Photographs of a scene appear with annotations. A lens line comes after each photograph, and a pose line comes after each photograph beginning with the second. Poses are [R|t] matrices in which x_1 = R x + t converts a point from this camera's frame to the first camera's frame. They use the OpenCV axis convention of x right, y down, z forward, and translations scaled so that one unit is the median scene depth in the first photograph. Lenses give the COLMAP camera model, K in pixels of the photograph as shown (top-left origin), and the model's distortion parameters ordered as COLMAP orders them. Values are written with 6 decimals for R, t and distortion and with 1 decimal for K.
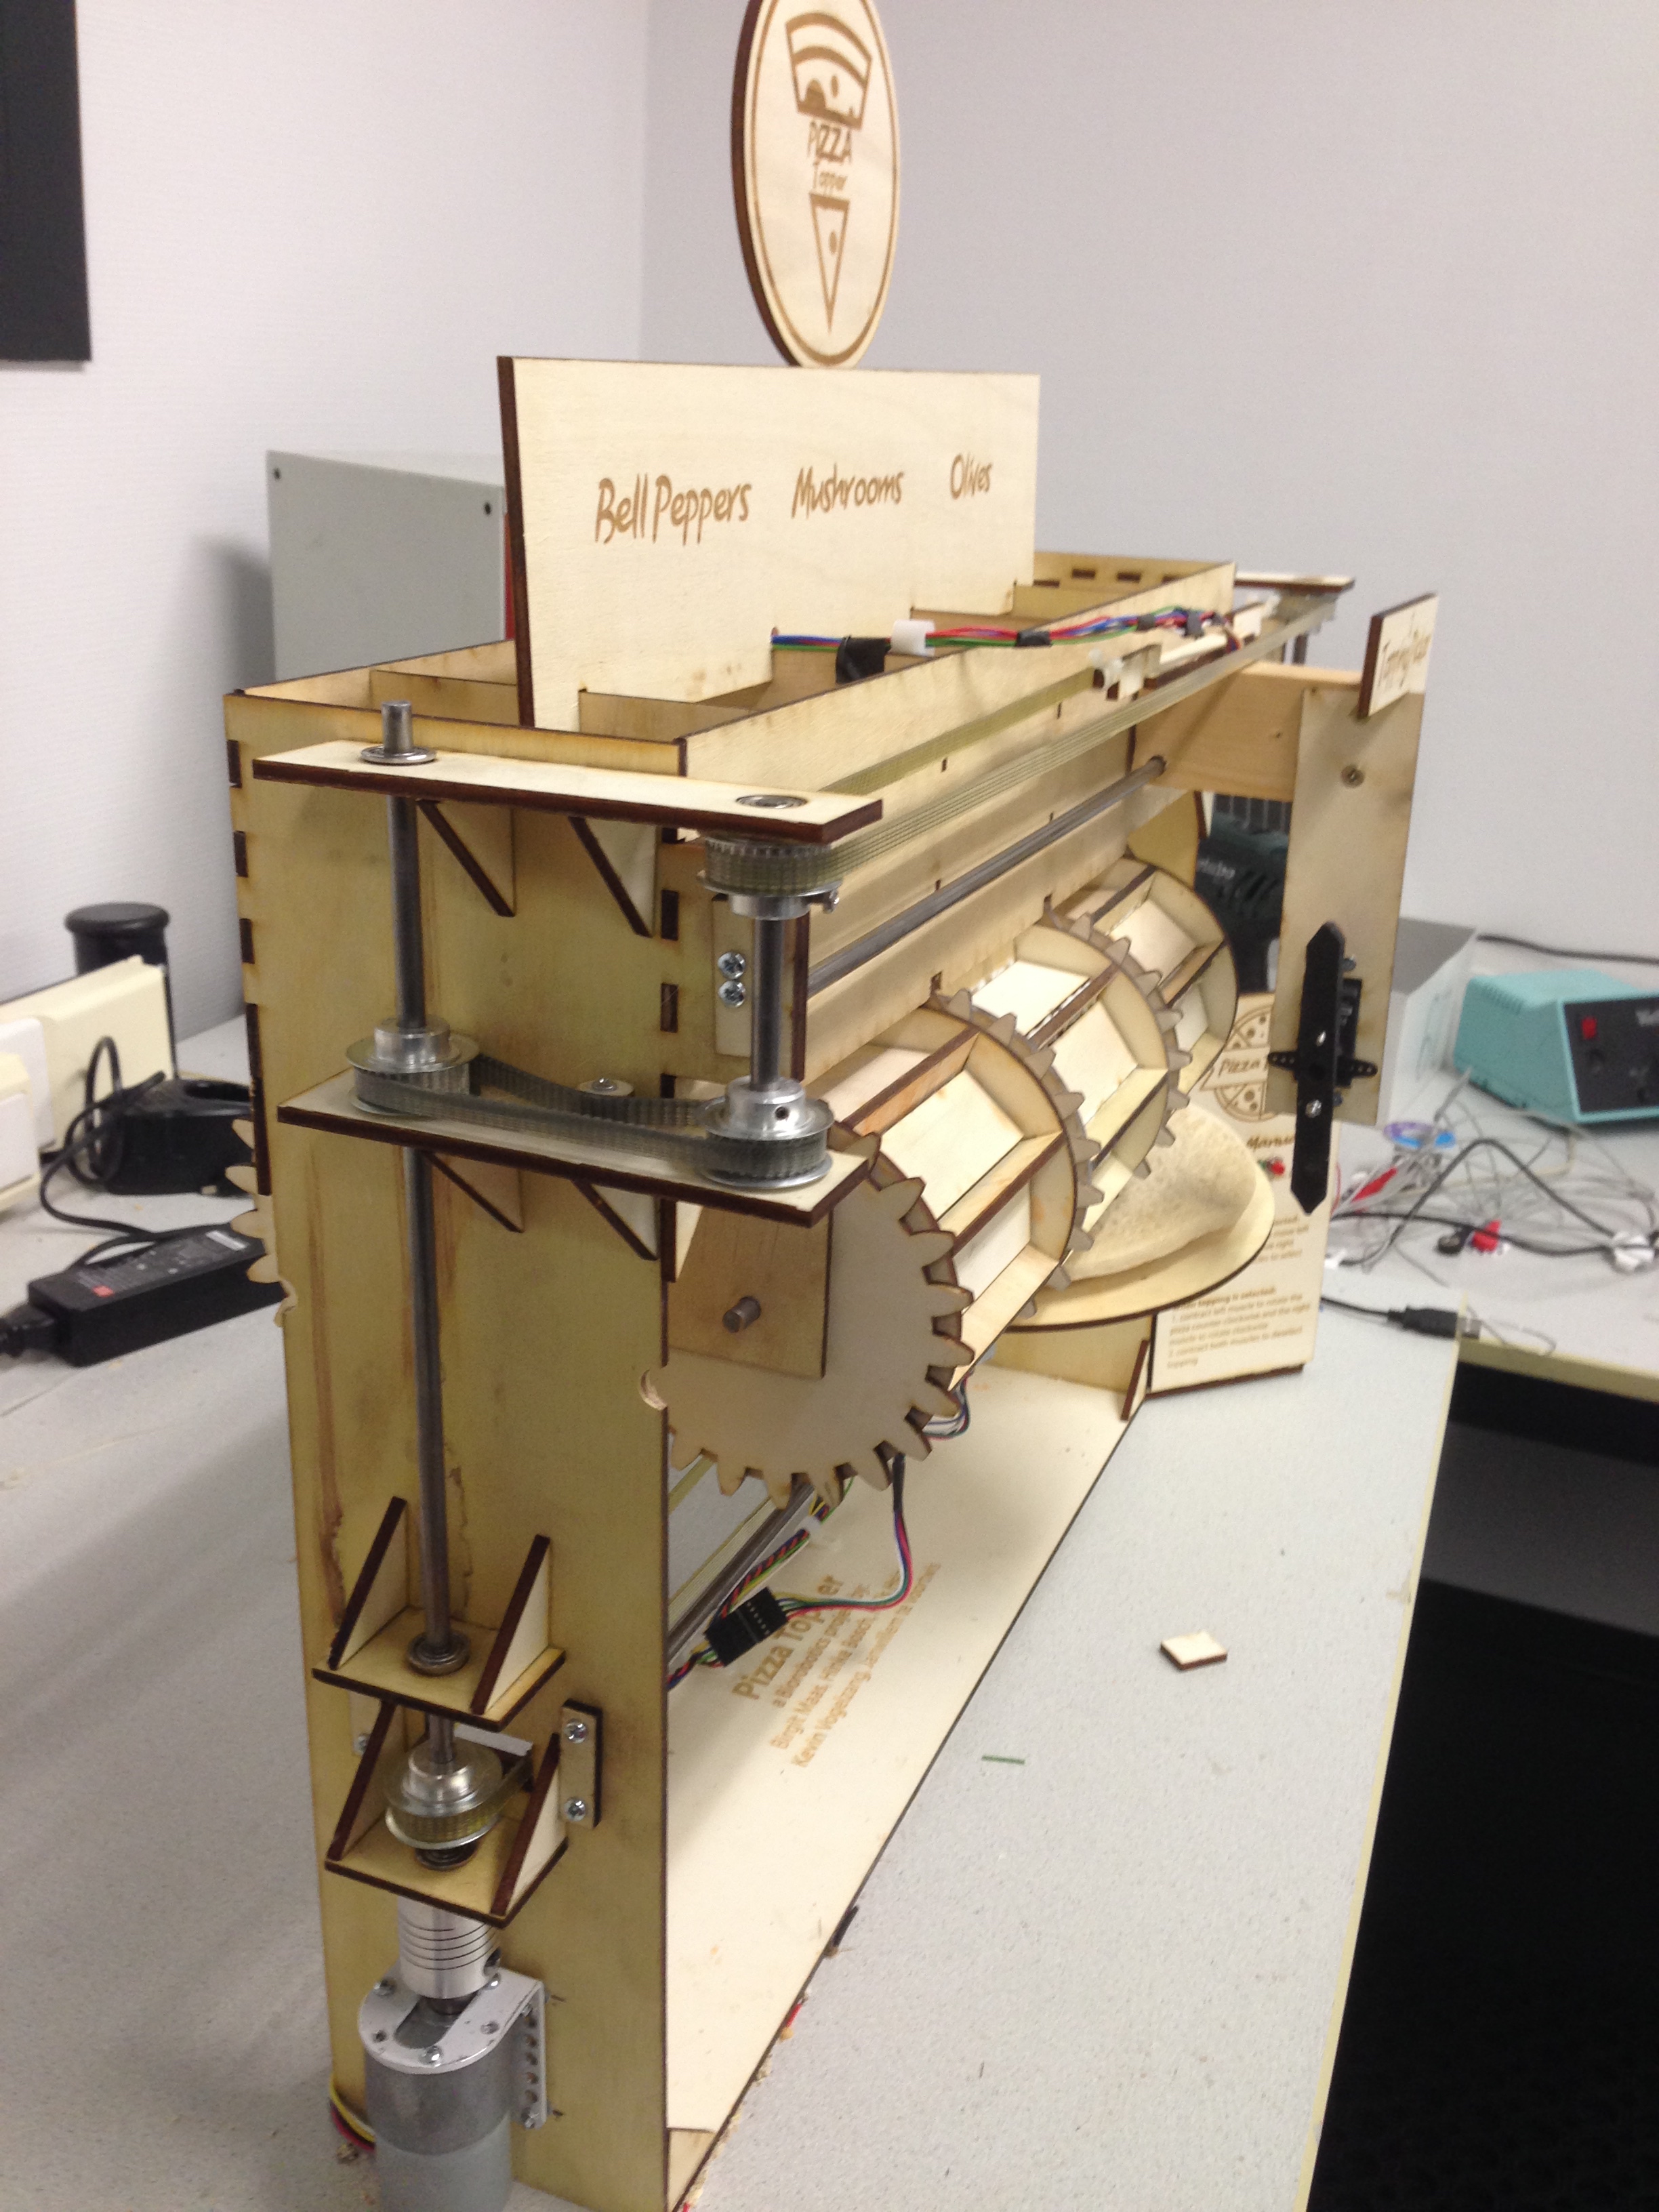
lens RADIAL K [[2065.3, 0, 829.5], [0, 2065.3, 1106.0], [0, 0, 1]] dist [0.163910, -0.298455]
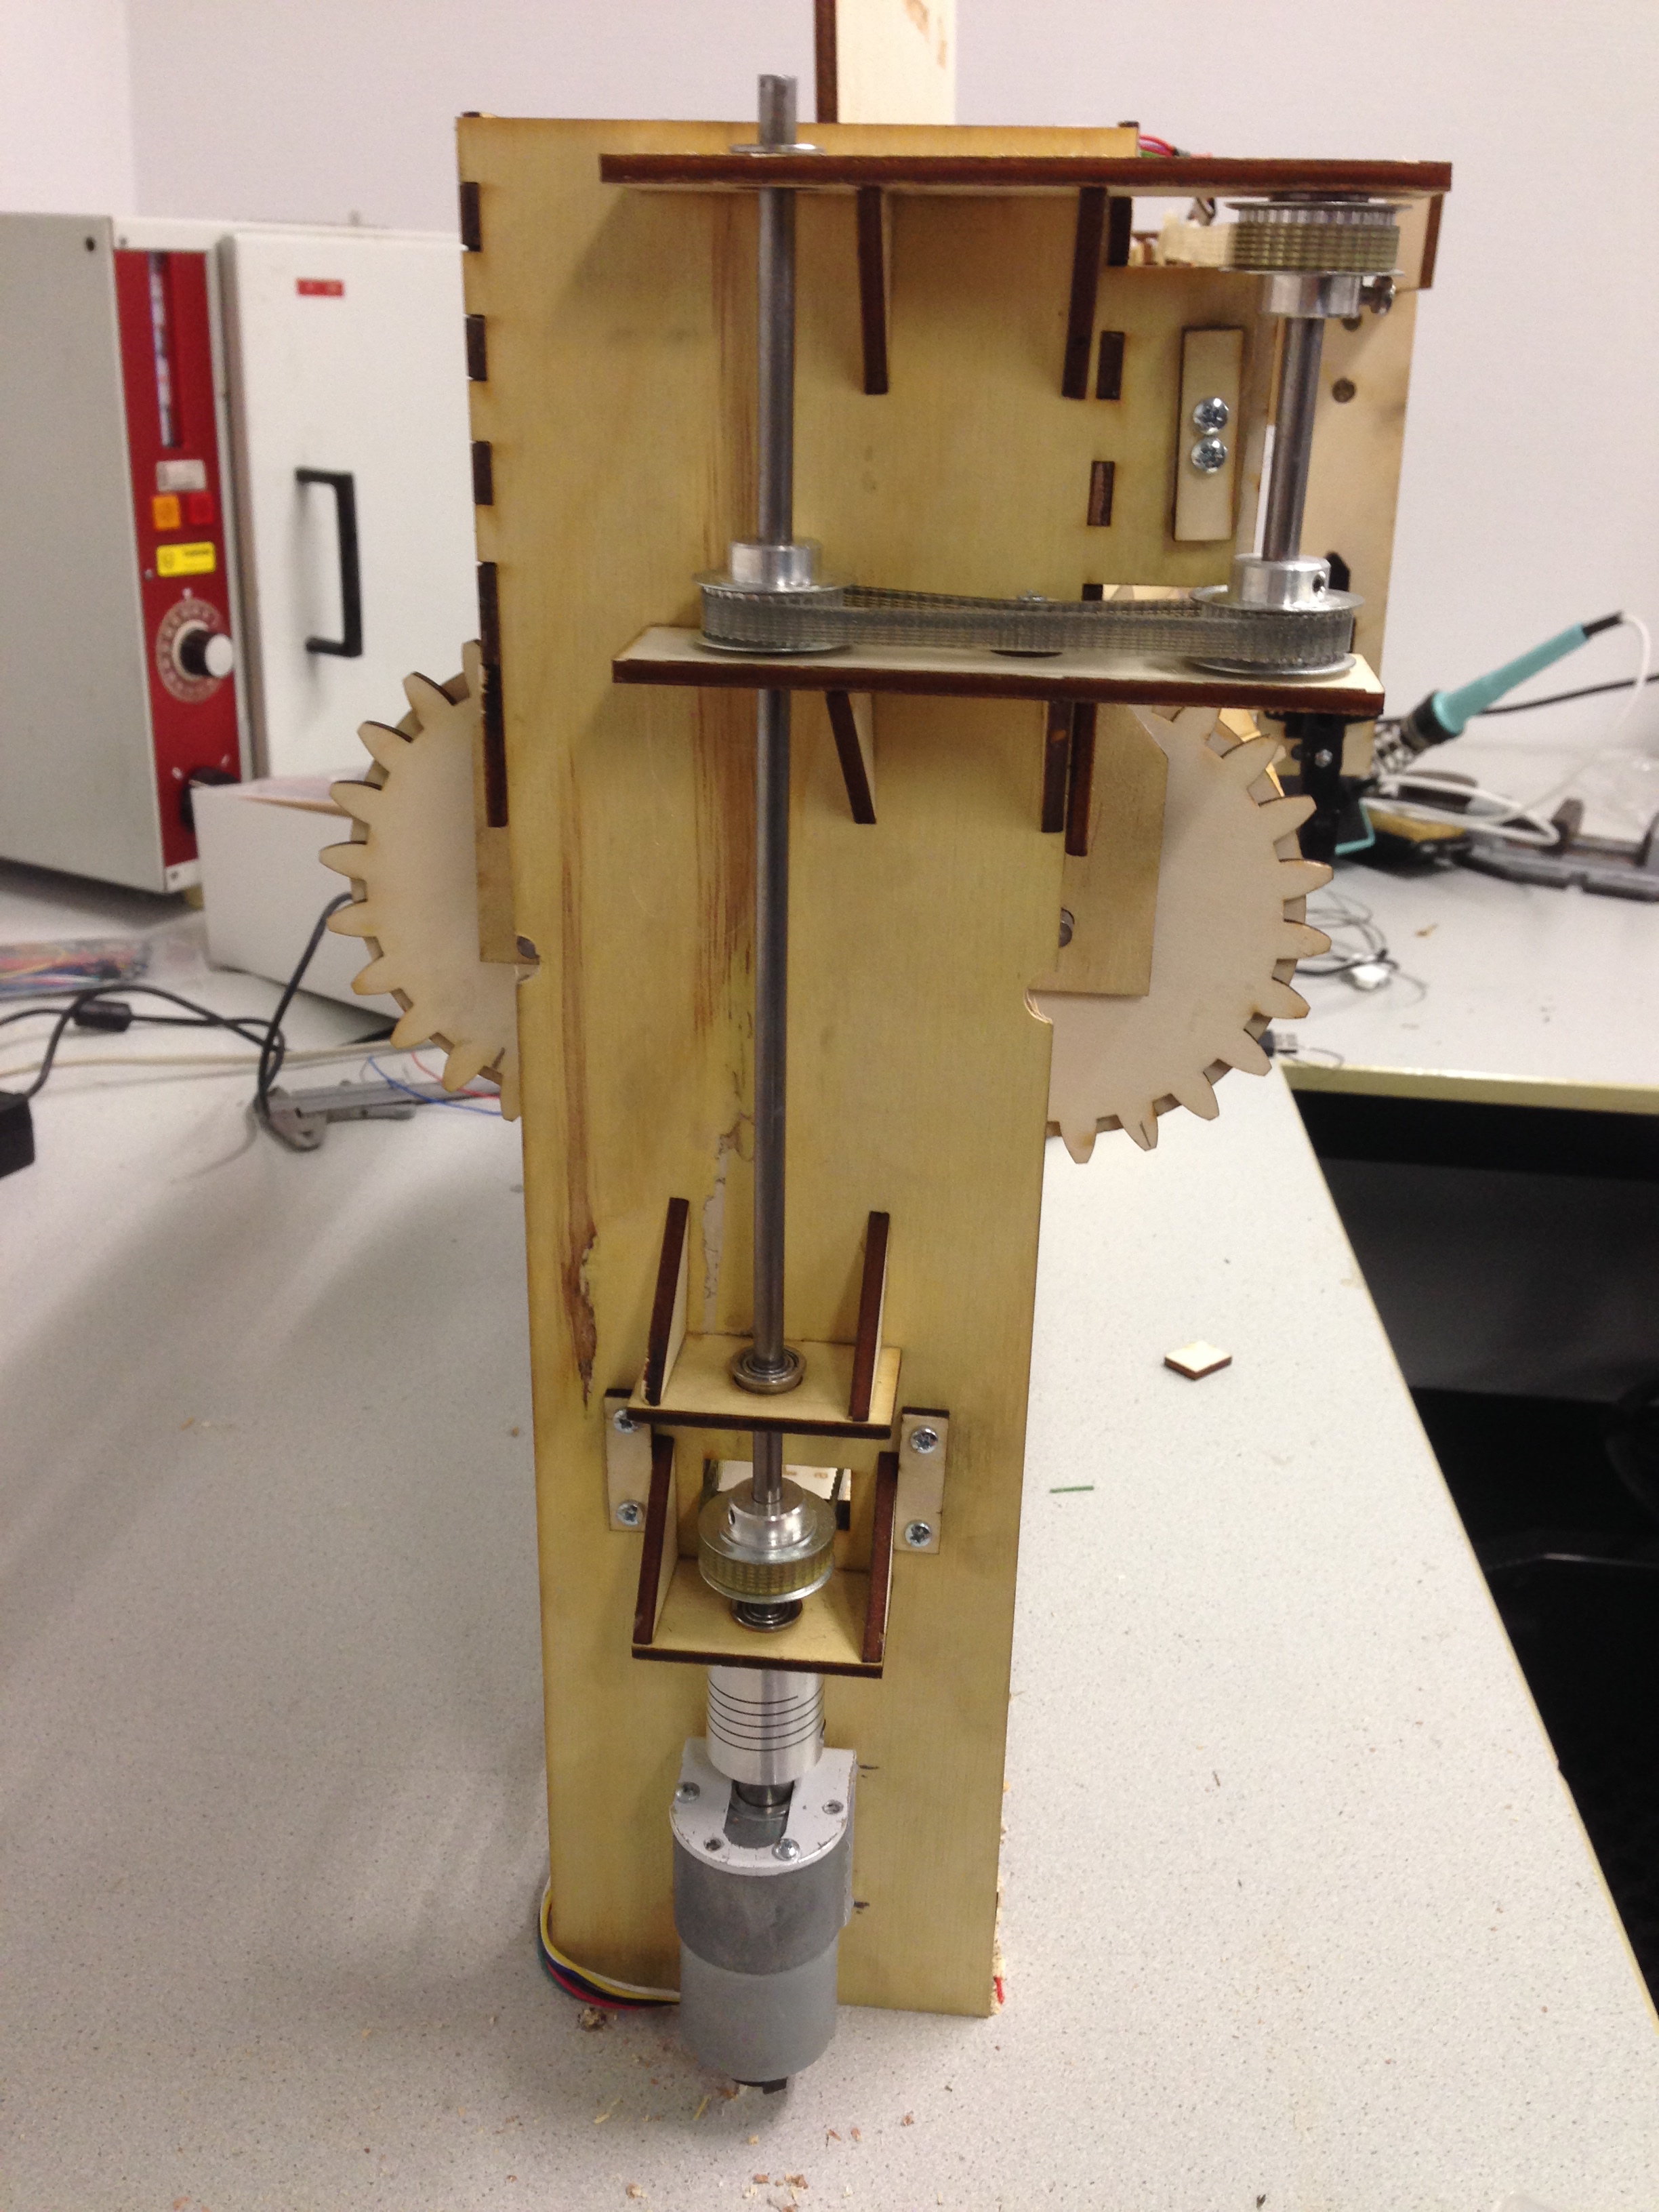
lens RADIAL K [[2065.3, 0, 829.5], [0, 2065.3, 1106.0], [0, 0, 1]] dist [0.163910, -0.298455]
pose [[0.956194, -0.119911, 0.267048, -0.347444], [0.107958, 0.992400, 0.059056, 0.106080], [-0.272100, -0.027639, 0.961872, 0.196834]]
